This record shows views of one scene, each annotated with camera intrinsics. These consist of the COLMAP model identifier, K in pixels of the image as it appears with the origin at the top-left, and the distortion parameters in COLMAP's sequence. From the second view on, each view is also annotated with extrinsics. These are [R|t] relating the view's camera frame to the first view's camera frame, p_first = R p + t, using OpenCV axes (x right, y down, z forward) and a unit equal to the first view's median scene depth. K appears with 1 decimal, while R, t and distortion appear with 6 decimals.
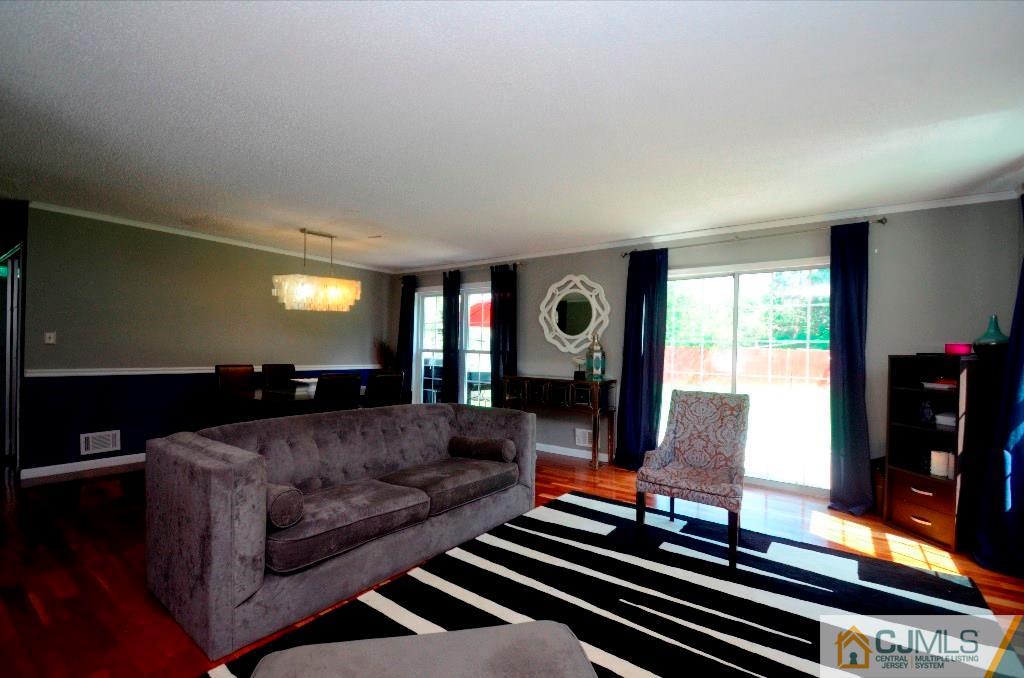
lens RADIAL K [[460.9, 0, 513.4], [0, 460.9, 348.2], [0, 0, 1]] dist [-0.001336, -0.001966]
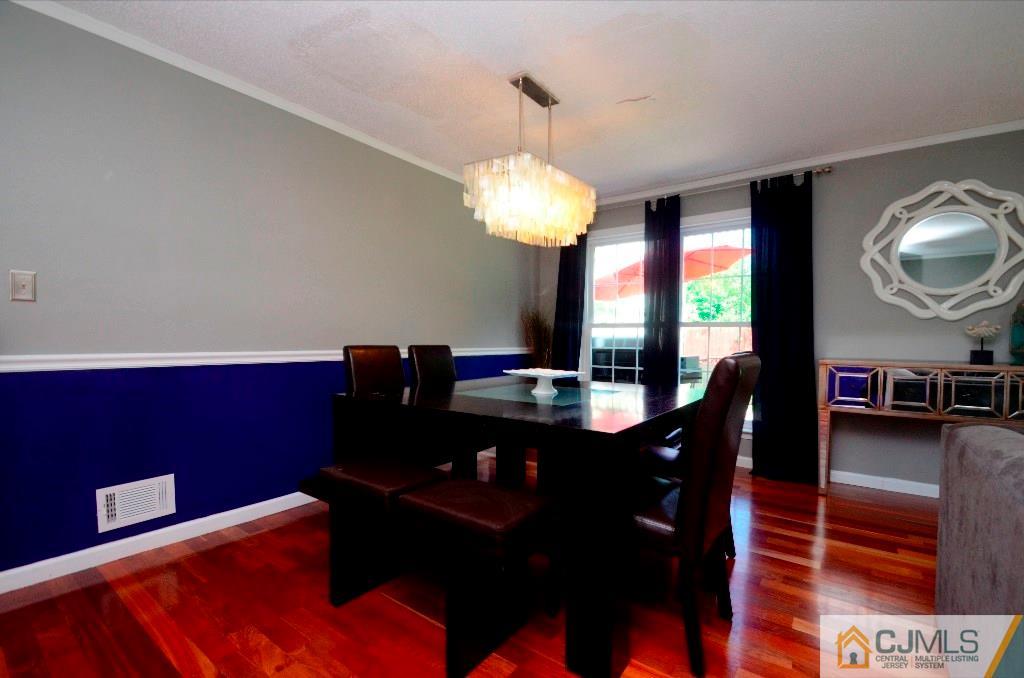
lens RADIAL K [[460.9, 0, 519.7], [0, 460.9, 352.7], [0, 0, 1]] dist [-0.001336, -0.001966]
pose [[0.999866, -0.012704, -0.010369, -0.394780], [0.013058, 0.999307, 0.034852, 0.025418], [0.009919, -0.034983, 0.999339, 0.424088]]
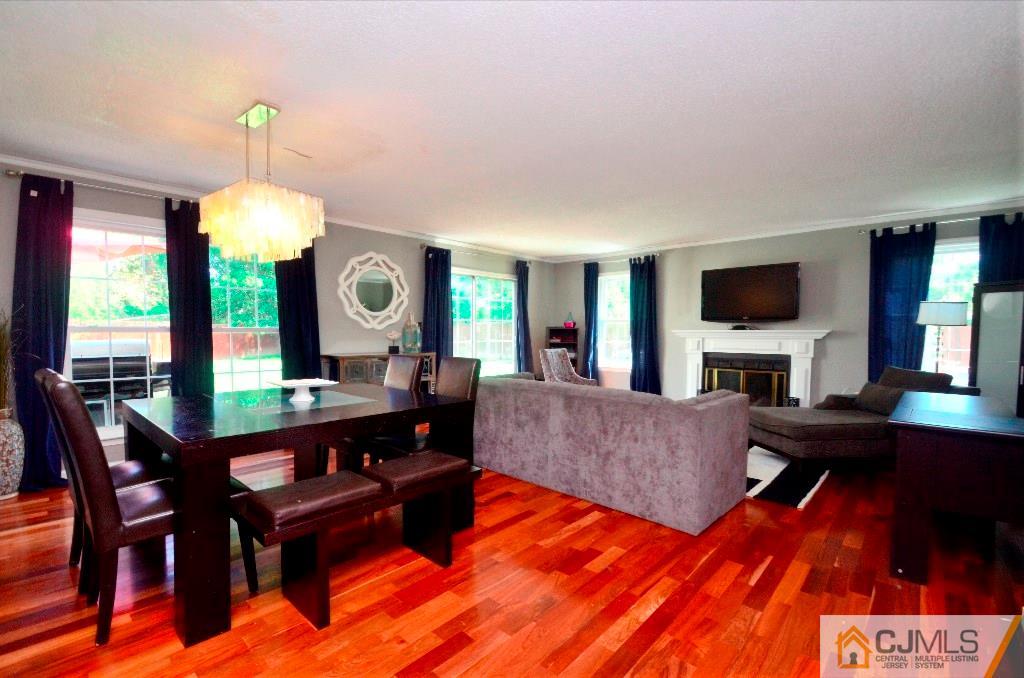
lens RADIAL K [[460.9, 0, 514.4], [0, 460.9, 340.6], [0, 0, 1]] dist [-0.001336, -0.001966]
pose [[0.091364, -0.038947, 0.995056, -0.869080], [-0.005026, 0.999204, 0.039571, -0.006713], [-0.995805, -0.008617, 0.091096, 0.599753]]
